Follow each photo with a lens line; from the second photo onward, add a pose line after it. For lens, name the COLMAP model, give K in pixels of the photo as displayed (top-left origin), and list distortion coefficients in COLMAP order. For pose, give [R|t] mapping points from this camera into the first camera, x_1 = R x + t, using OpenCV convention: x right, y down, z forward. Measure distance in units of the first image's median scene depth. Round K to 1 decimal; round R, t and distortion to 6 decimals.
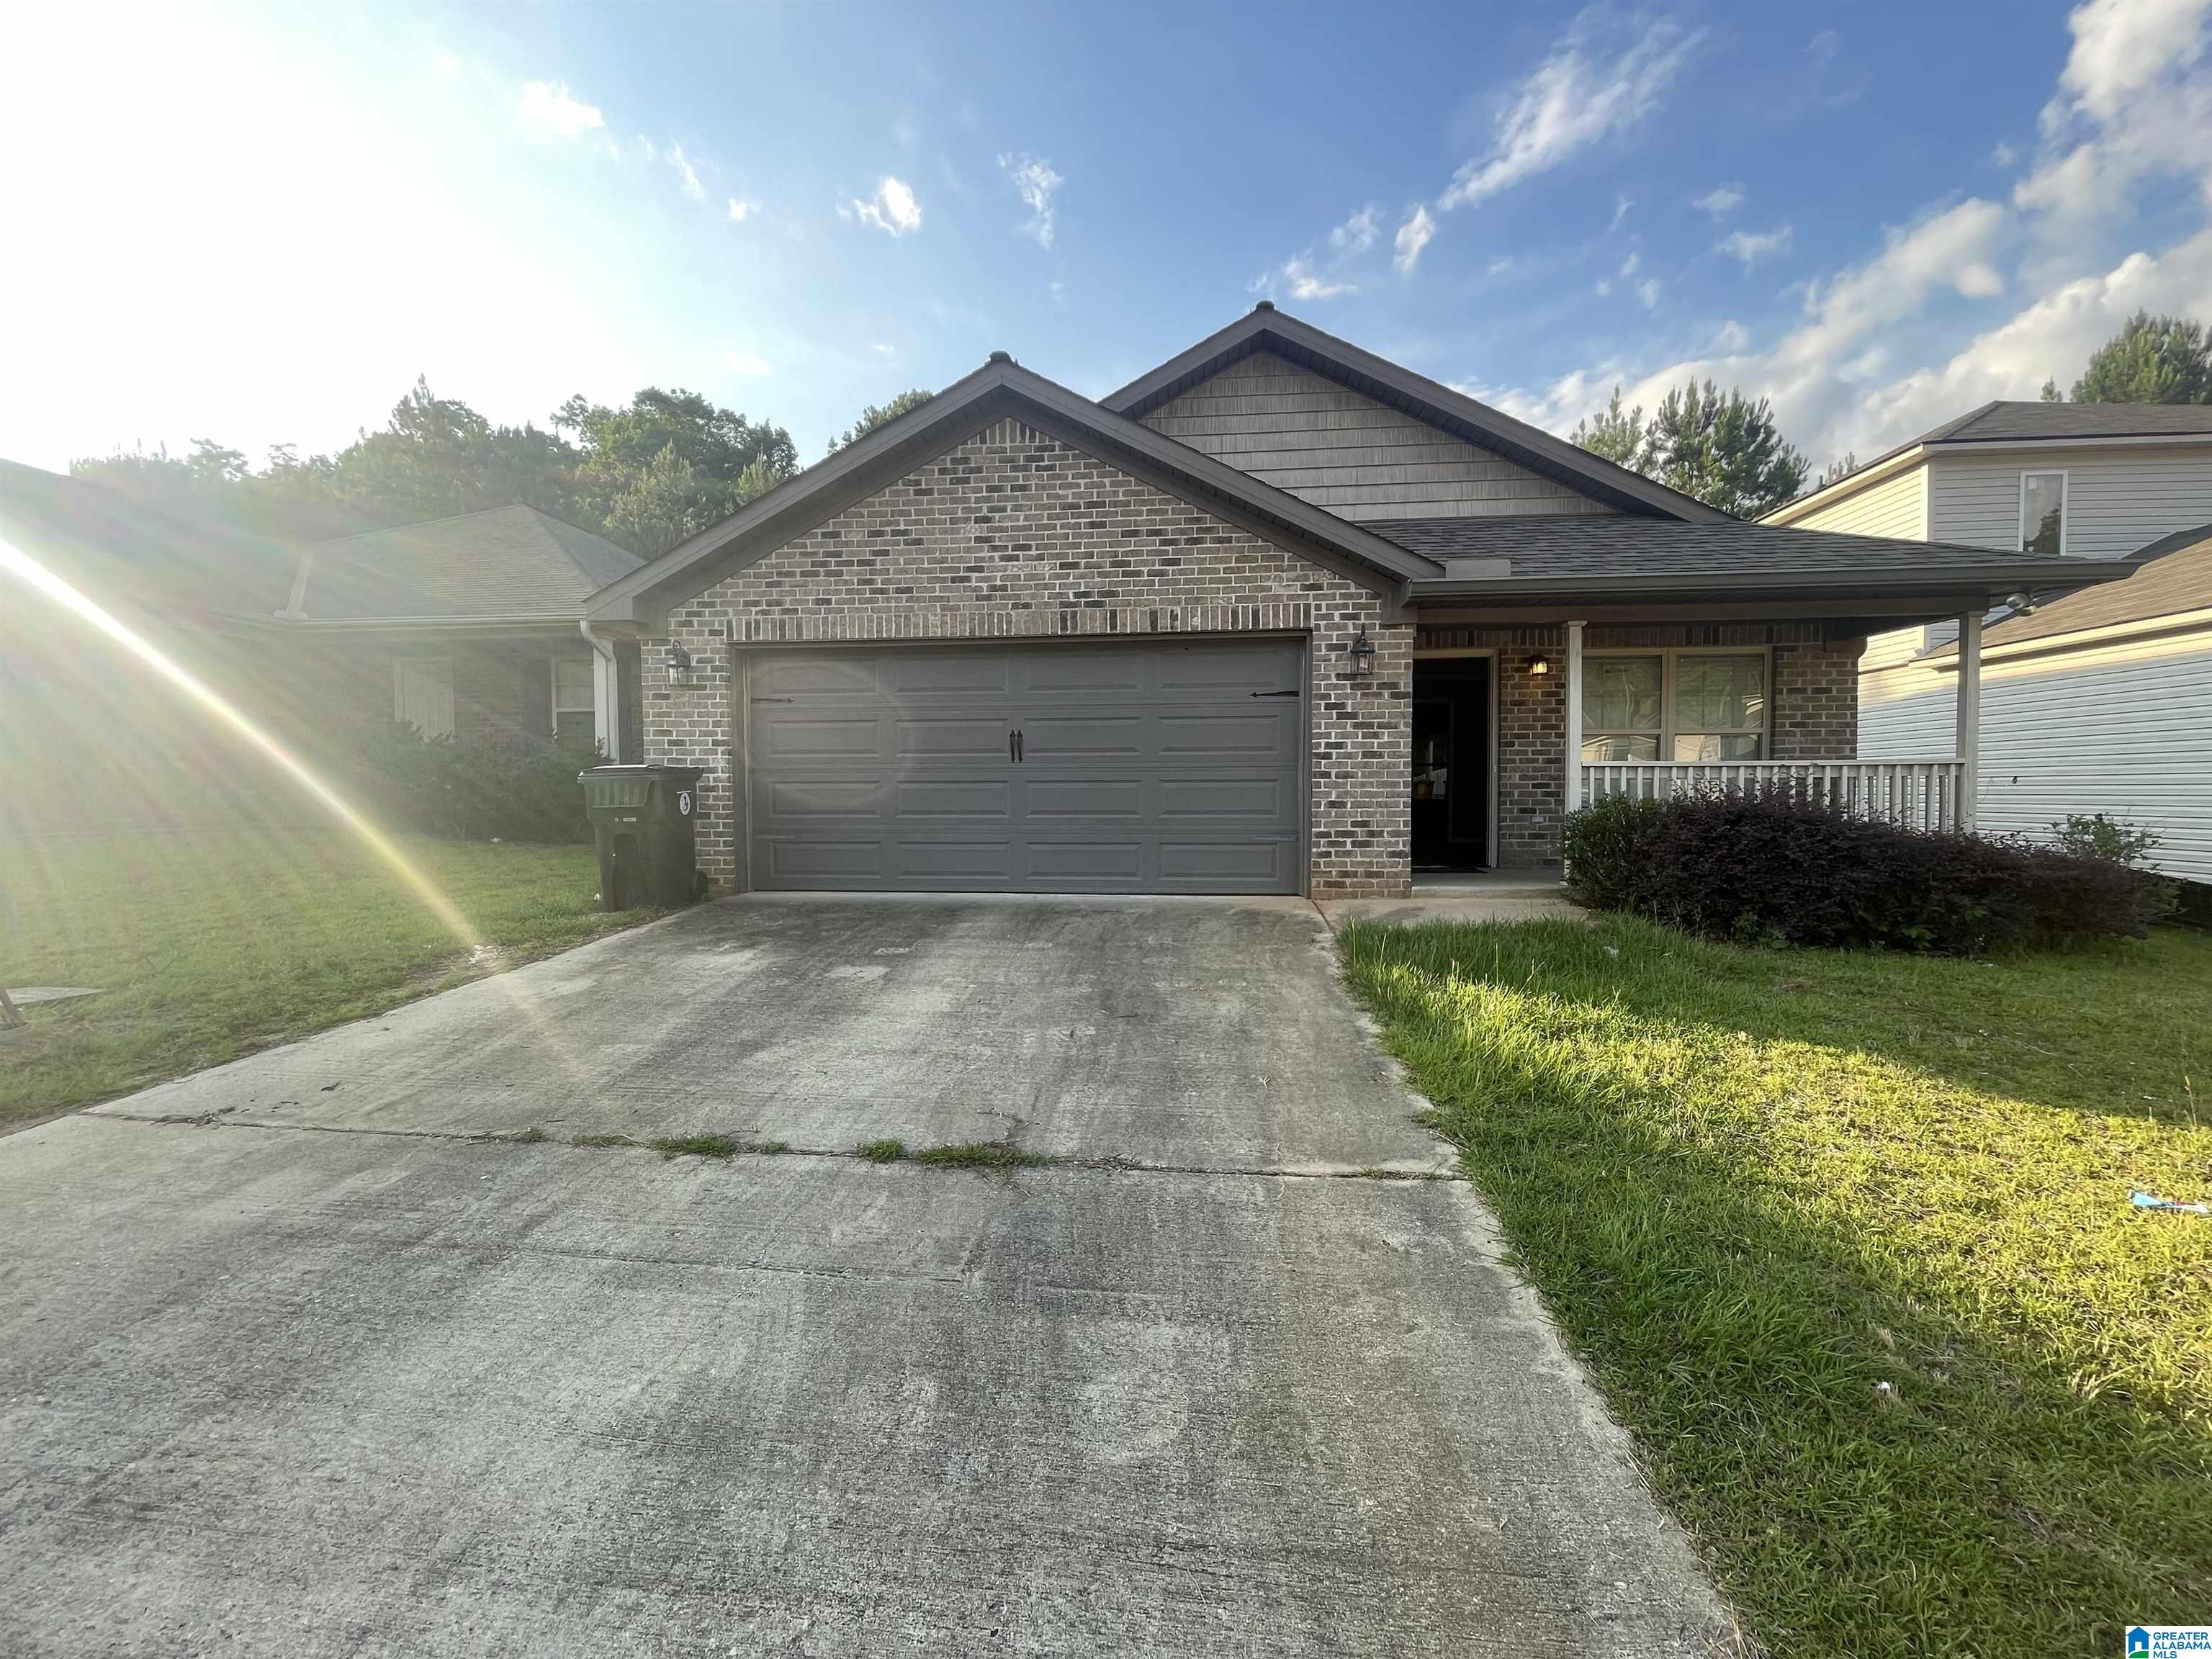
lens RADIAL K [[887.7, 0, 1037.7], [0, 887.7, 810.1], [0, 0, 1]] dist [-0.012146, -0.003103]
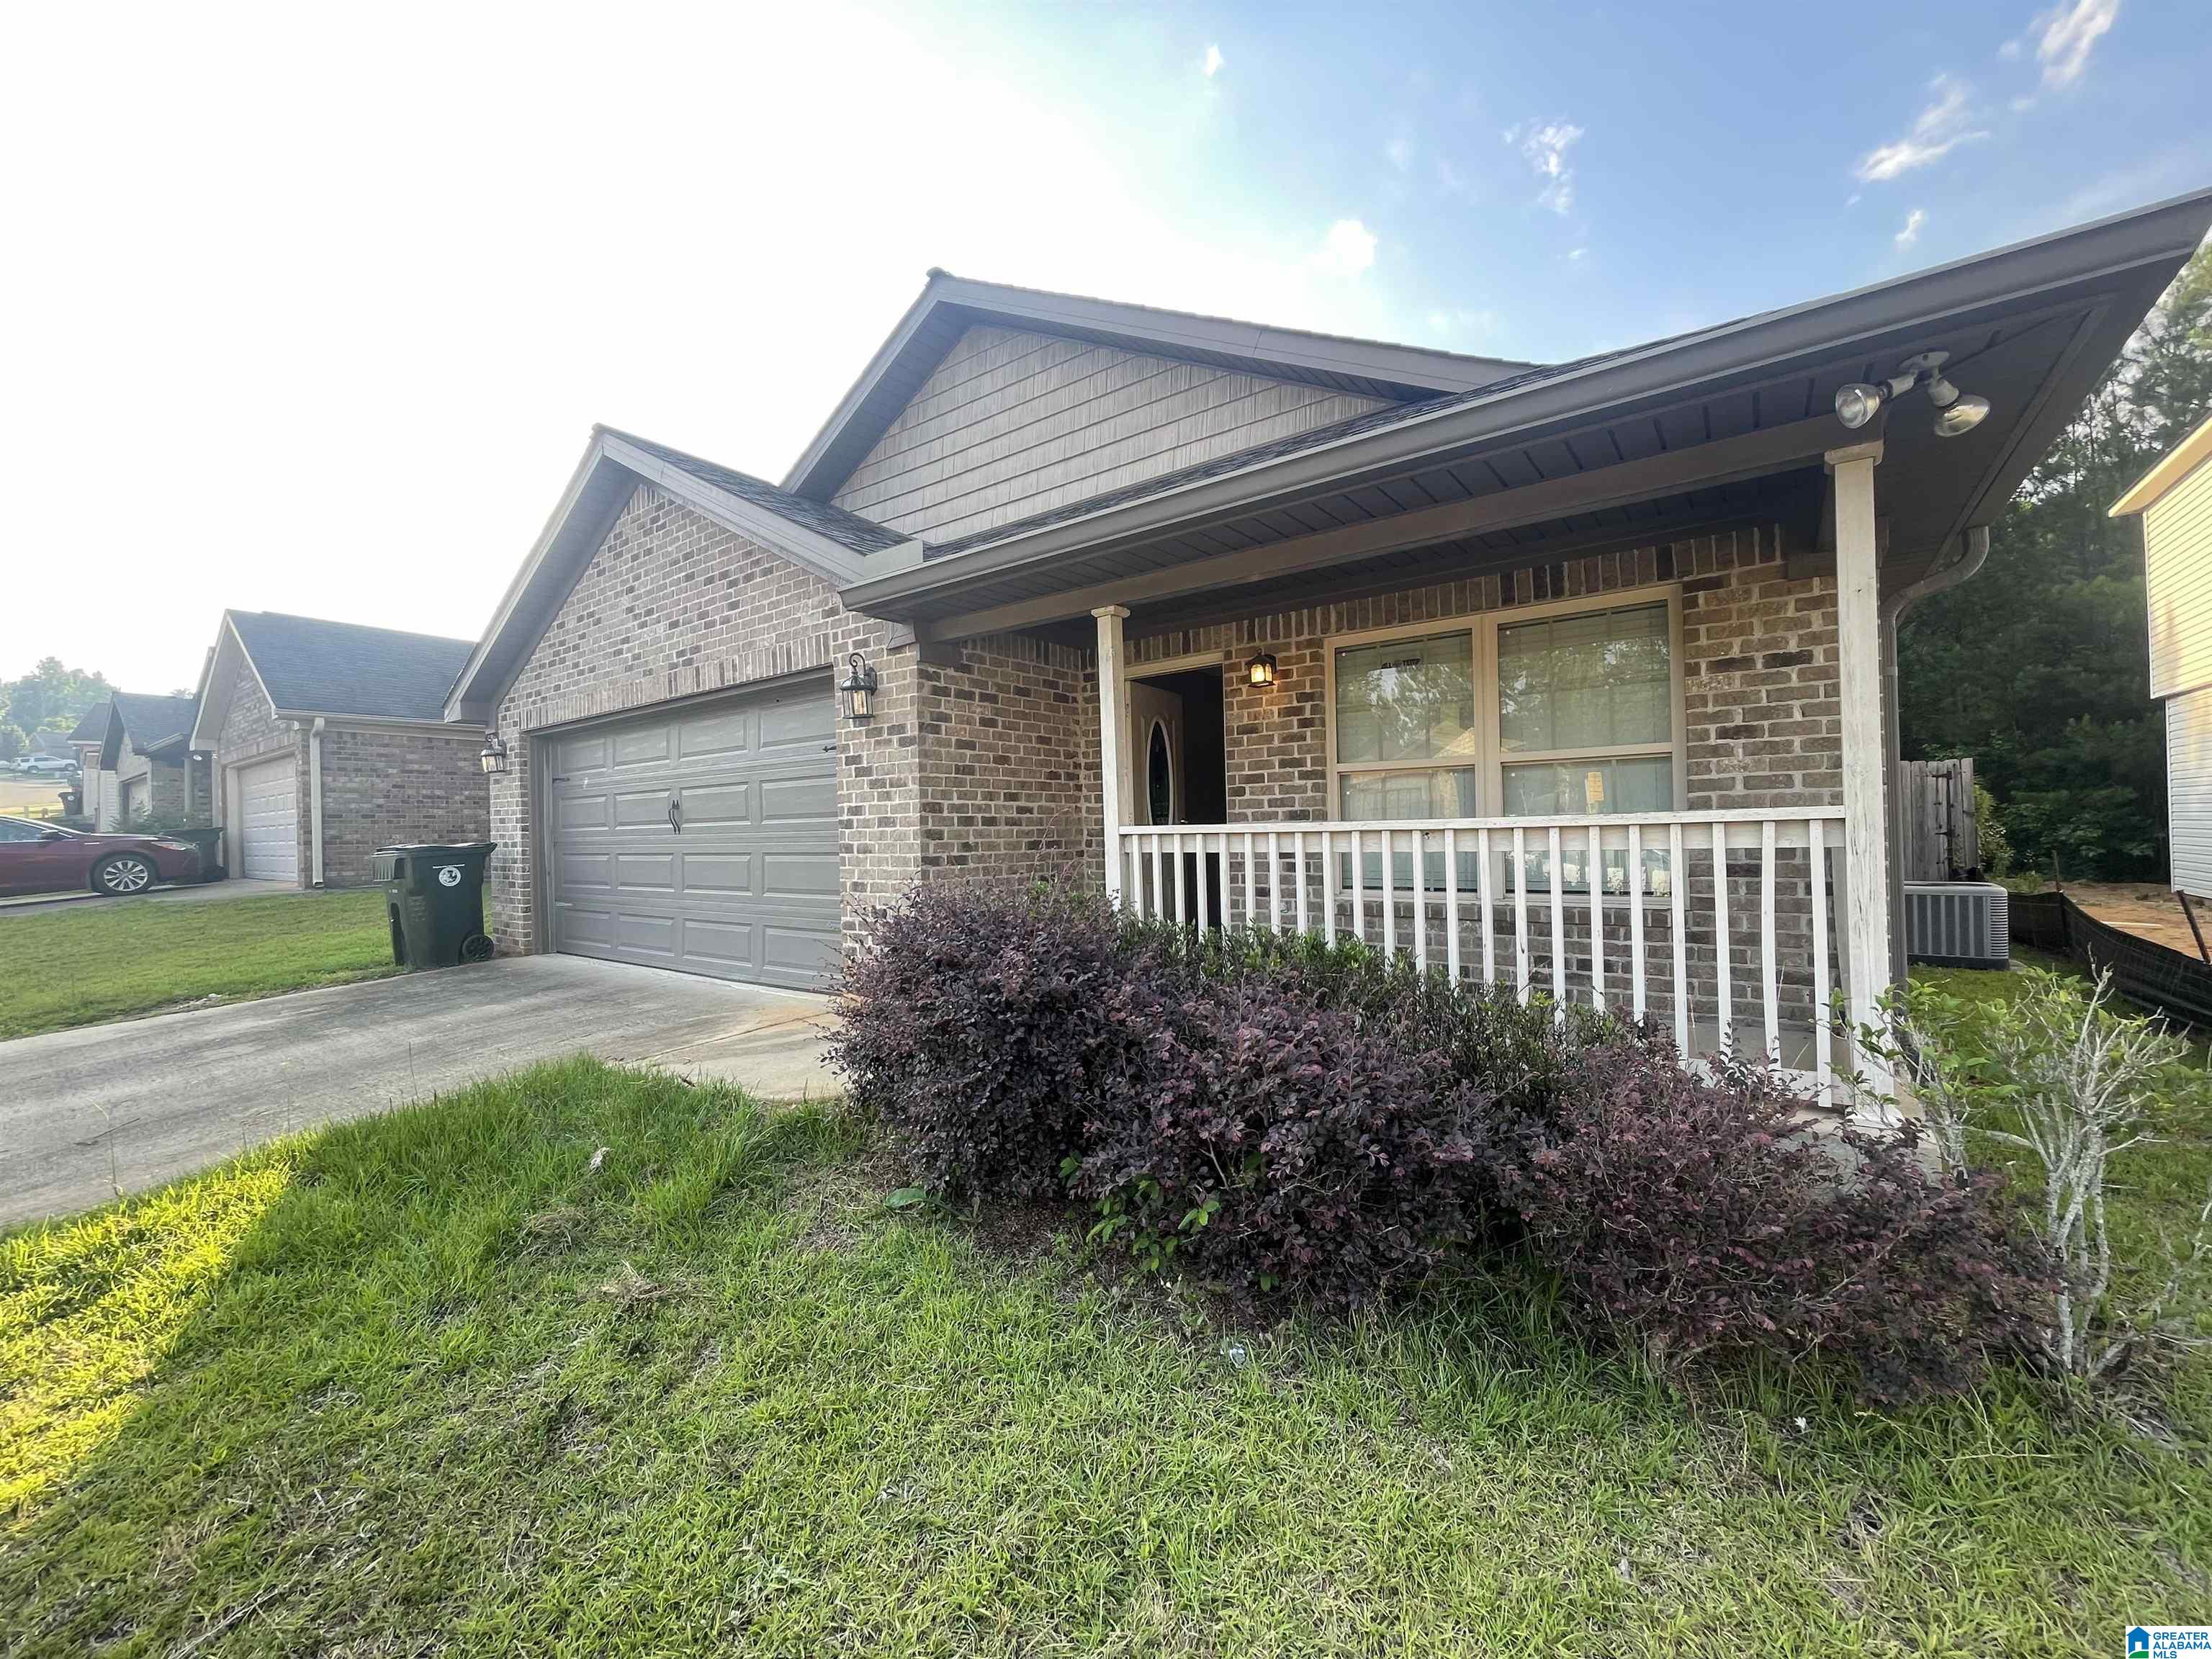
lens RADIAL K [[887.7, 0, 1108.0], [0, 887.7, 828.3], [0, 0, 1]] dist [-0.012146, -0.003103]
pose [[0.865397, -0.018035, -0.500762, 0.808427], [0.006339, 0.999666, -0.025047, -0.032272], [0.501047, 0.018501, 0.865223, 0.387518]]
